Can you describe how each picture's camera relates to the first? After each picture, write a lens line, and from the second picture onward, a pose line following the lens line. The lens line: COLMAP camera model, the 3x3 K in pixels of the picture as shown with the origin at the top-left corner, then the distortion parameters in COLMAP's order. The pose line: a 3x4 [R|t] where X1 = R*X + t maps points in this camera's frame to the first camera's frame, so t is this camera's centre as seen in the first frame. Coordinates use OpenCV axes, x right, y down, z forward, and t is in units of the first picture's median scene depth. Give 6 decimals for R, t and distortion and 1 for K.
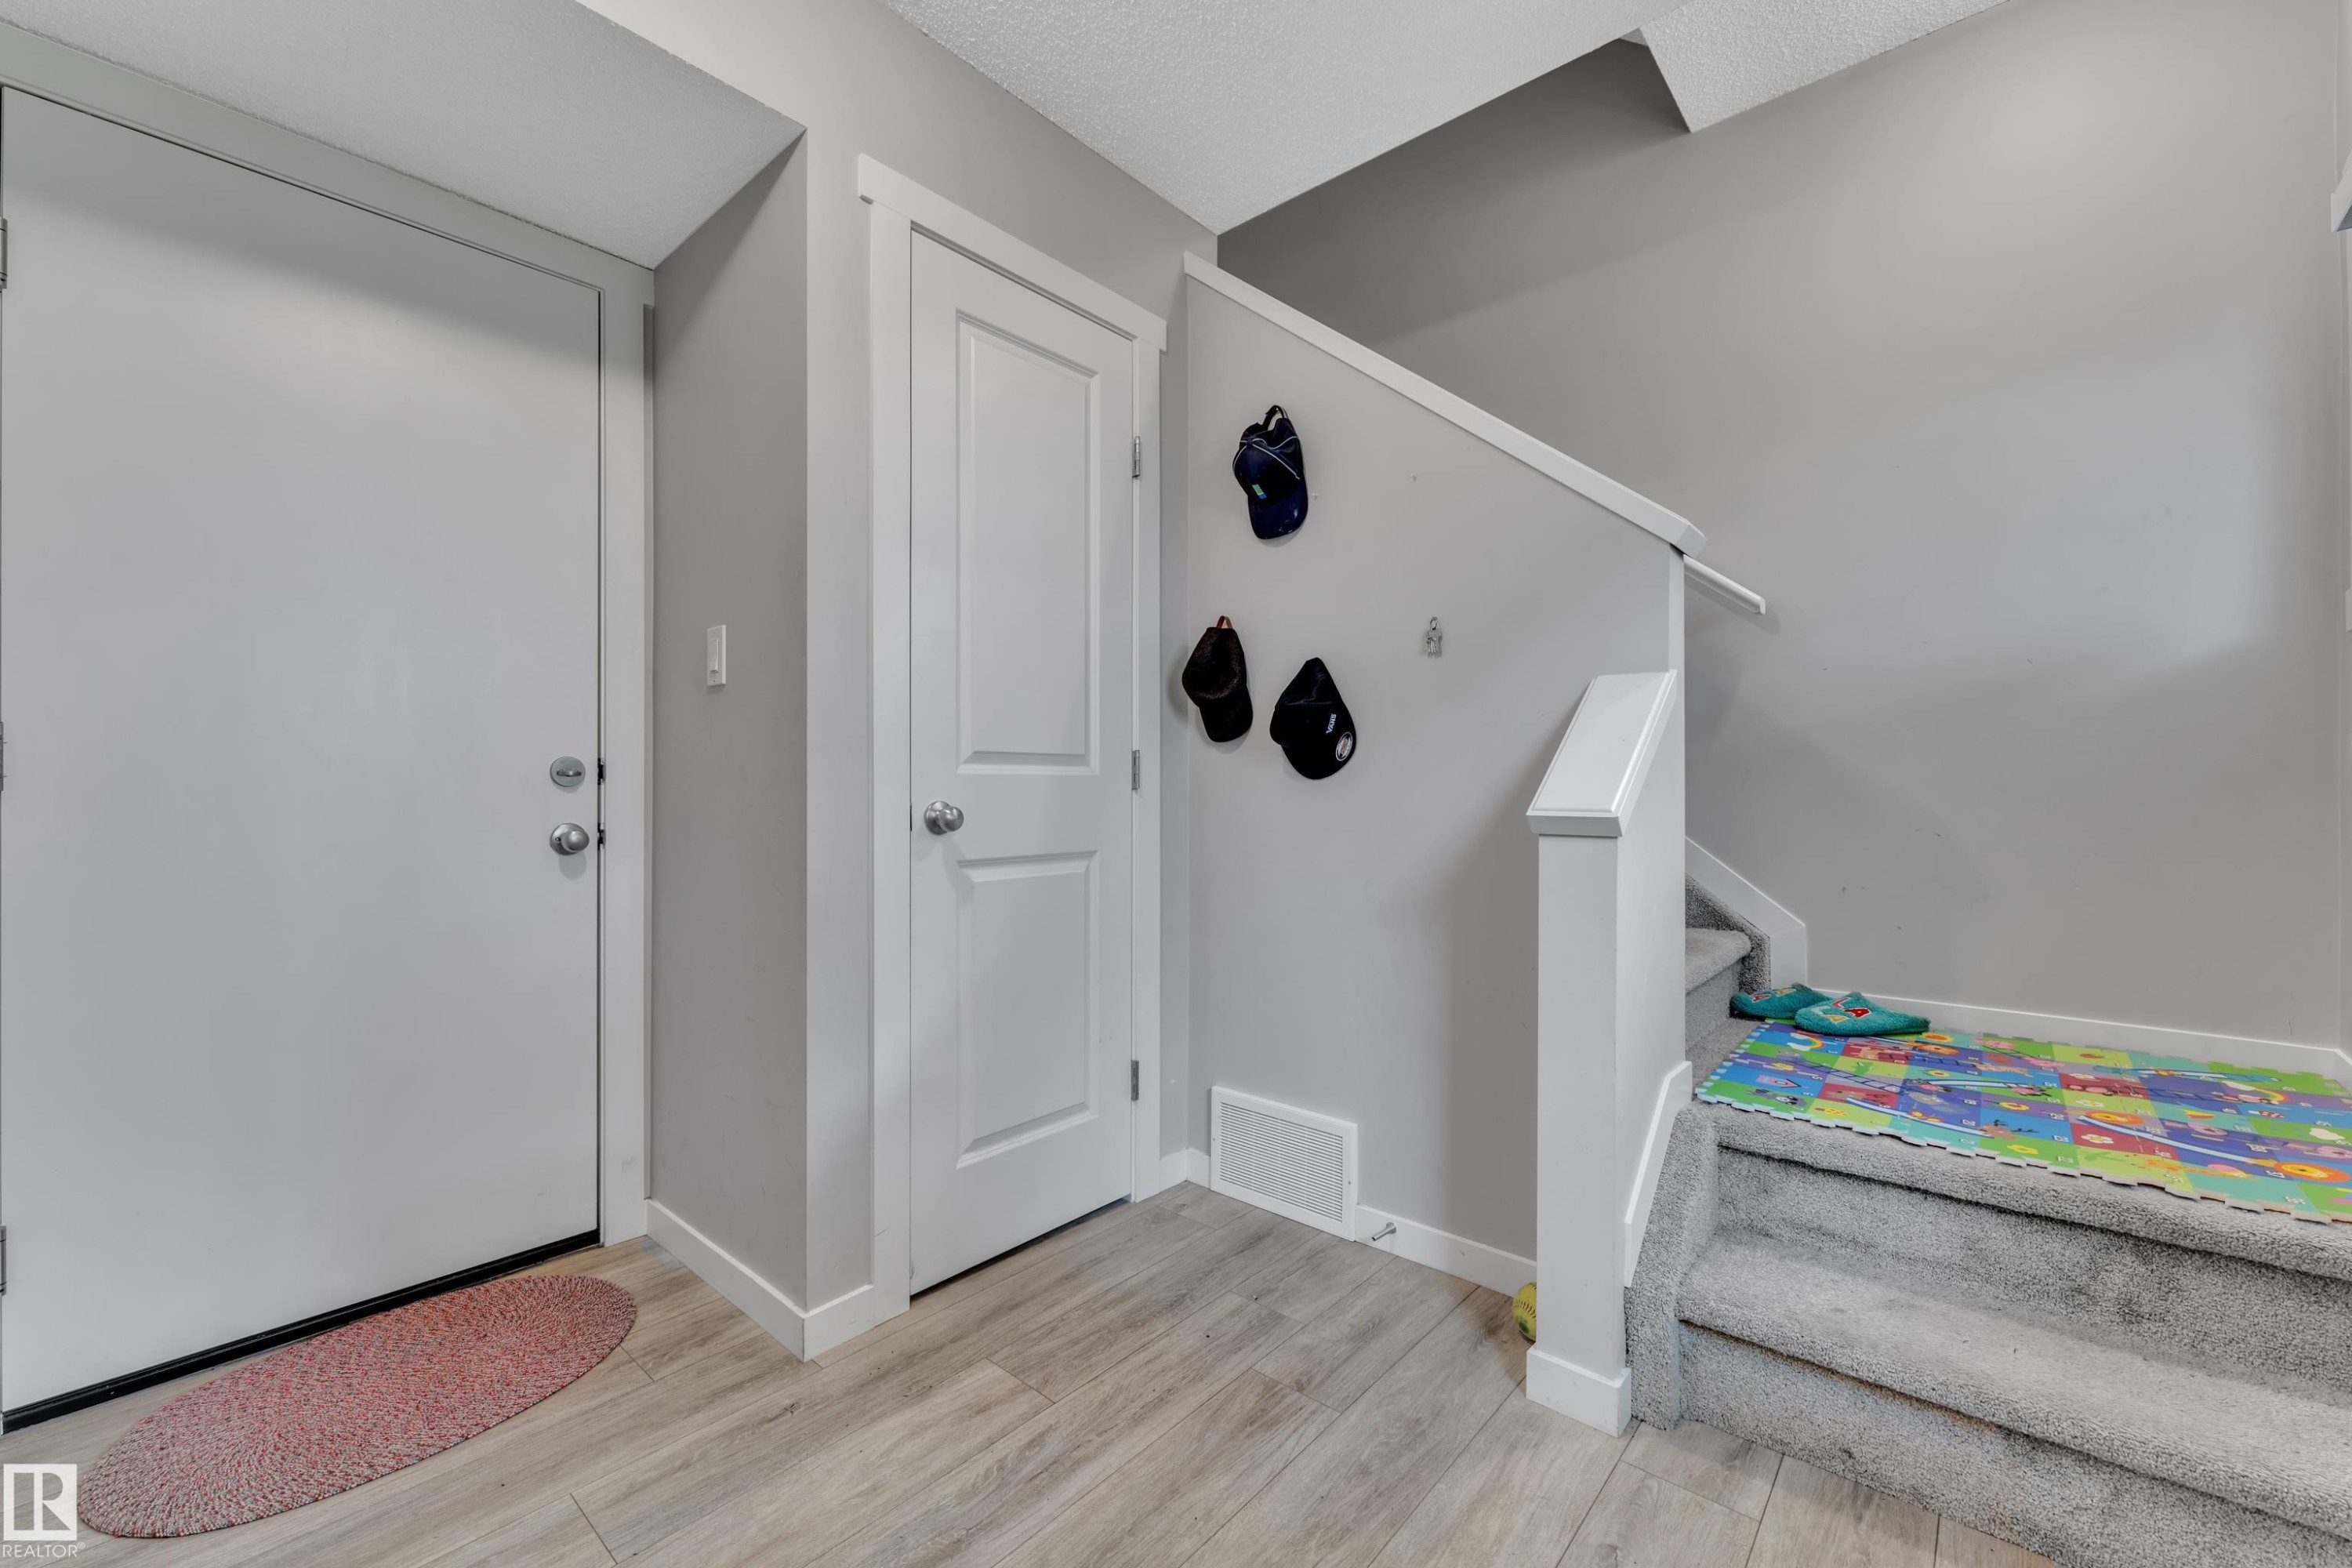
lens RADIAL K [[948.4, 0, 1168.2], [0, 948.4, 783.4], [0, 0, 1]] dist [0.002594, 0.000188]
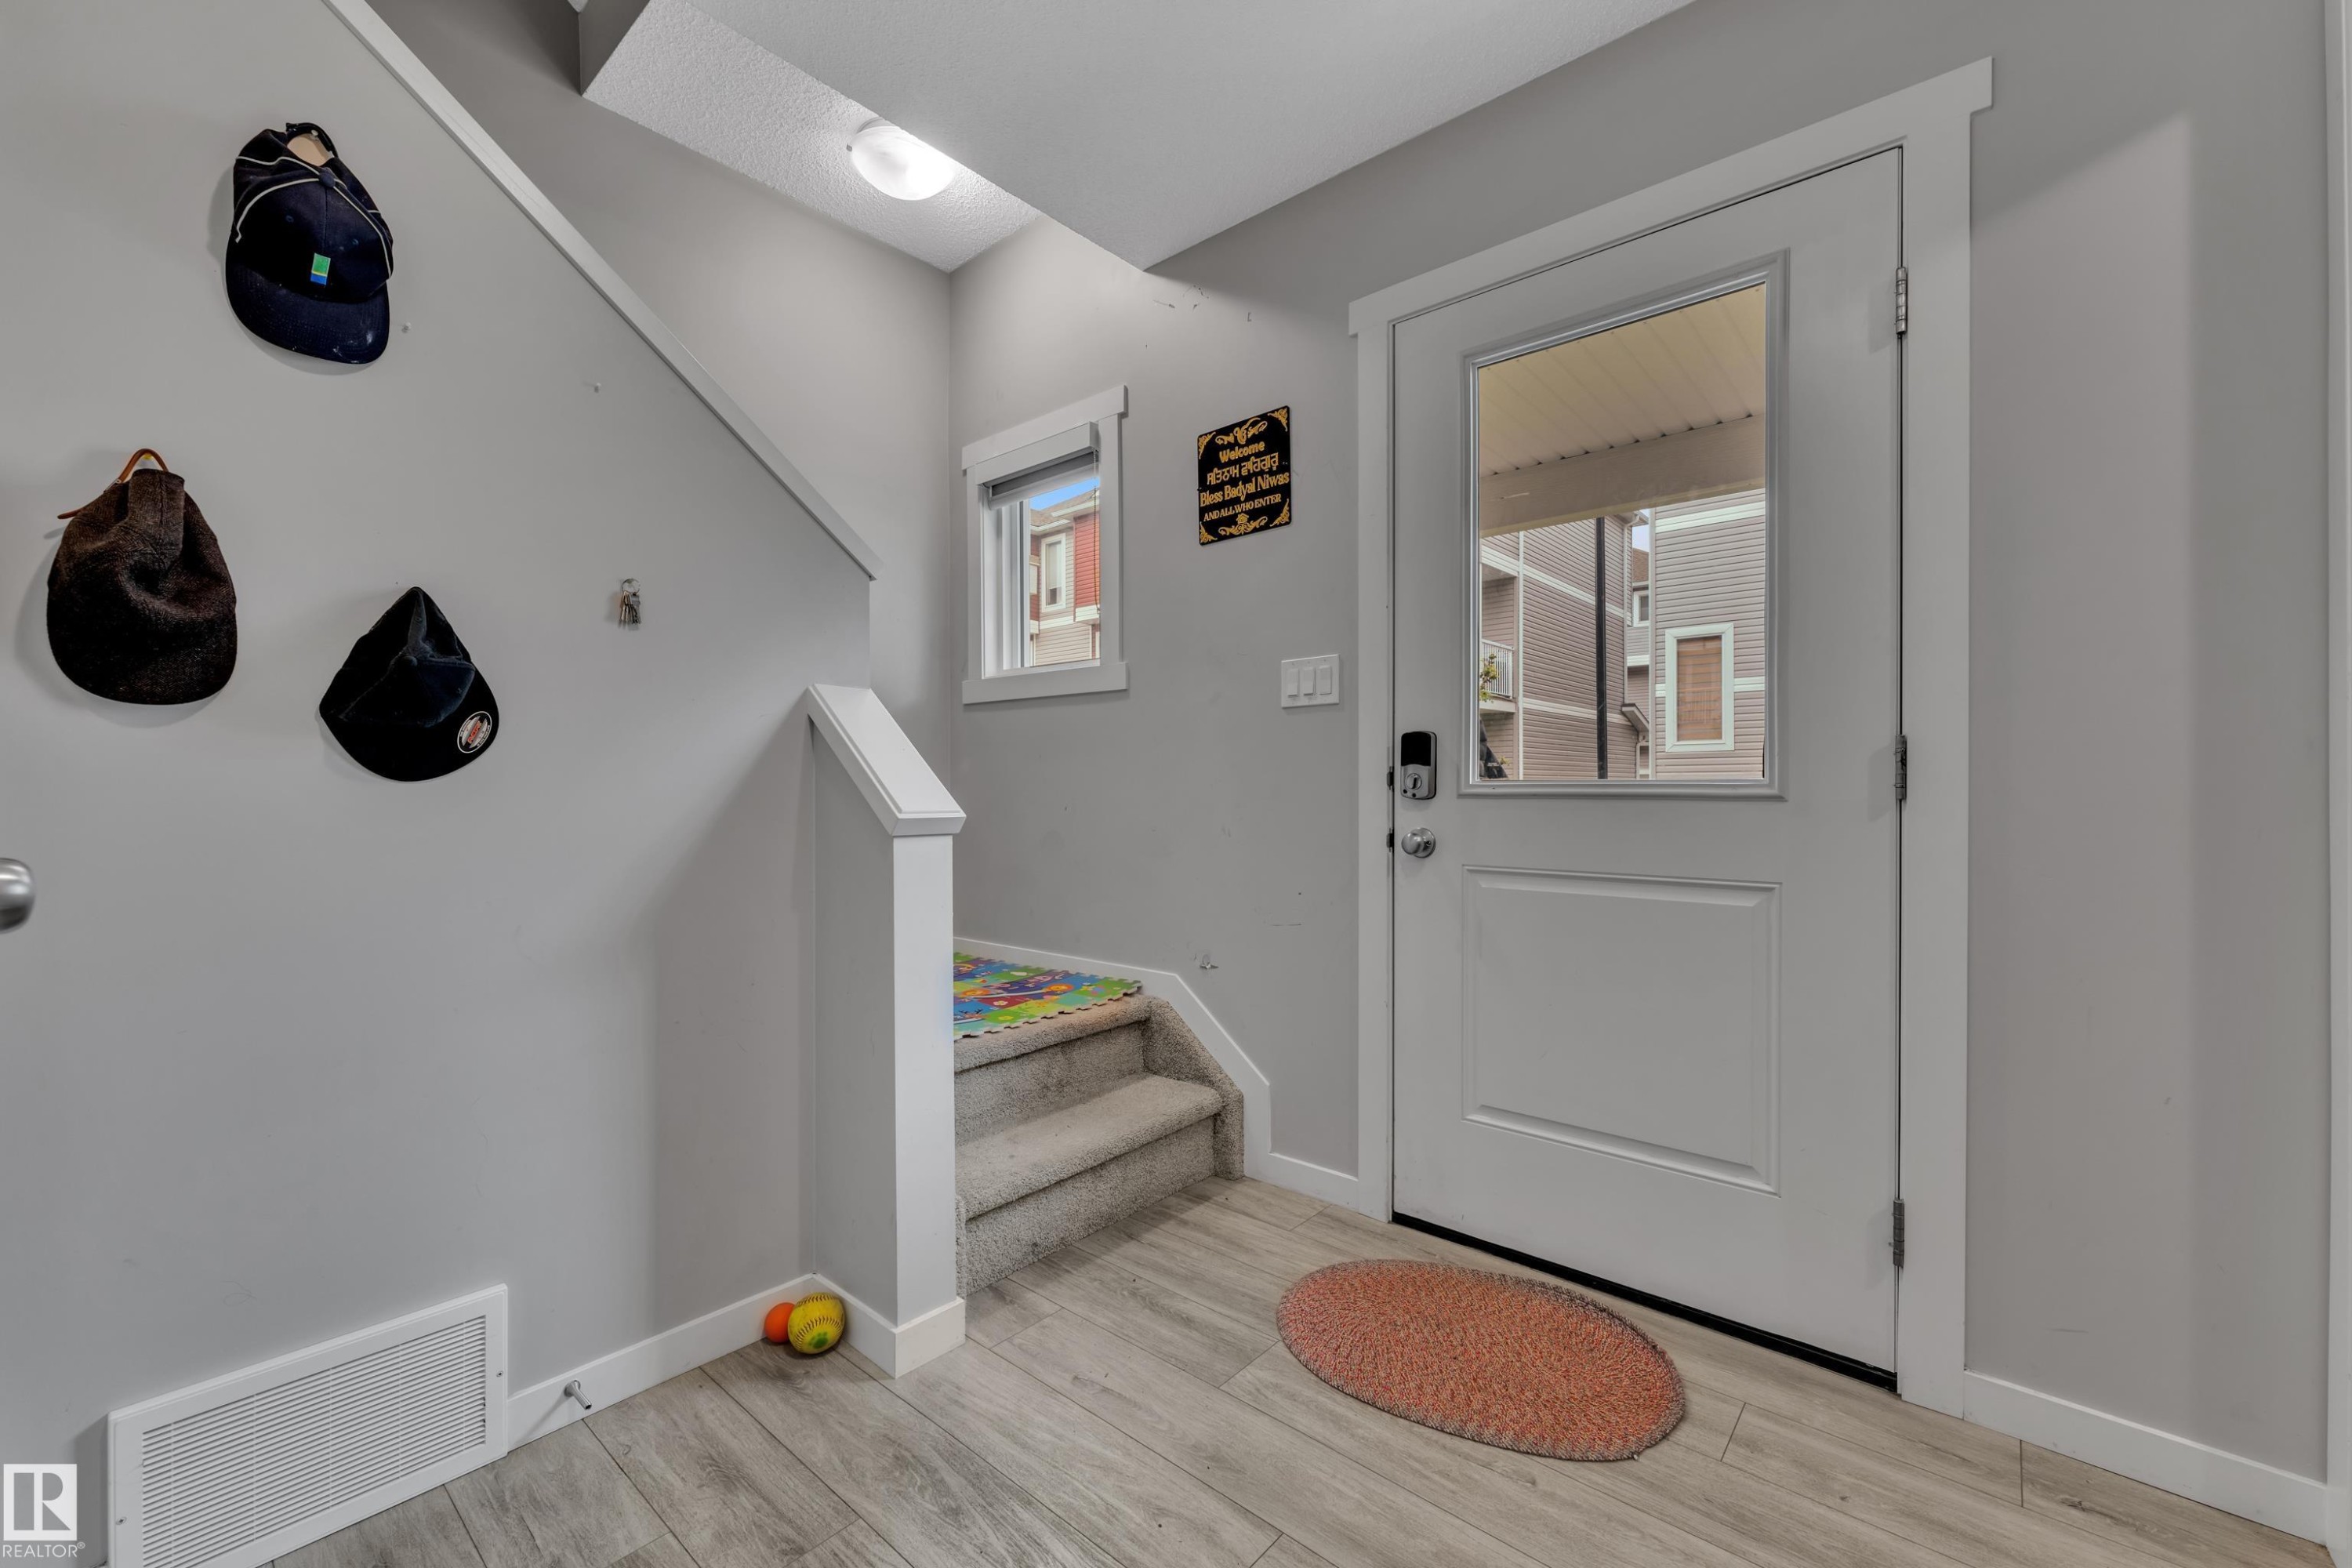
lens RADIAL K [[948.4, 0, 1174.1], [0, 948.4, 788.8], [0, 0, 1]] dist [0.002594, 0.000188]
pose [[0.007058, -0.001491, 0.999974, -0.594355], [0.003450, 0.999993, 0.001467, 0.002881], [-0.999969, 0.003440, 0.007063, 0.623353]]
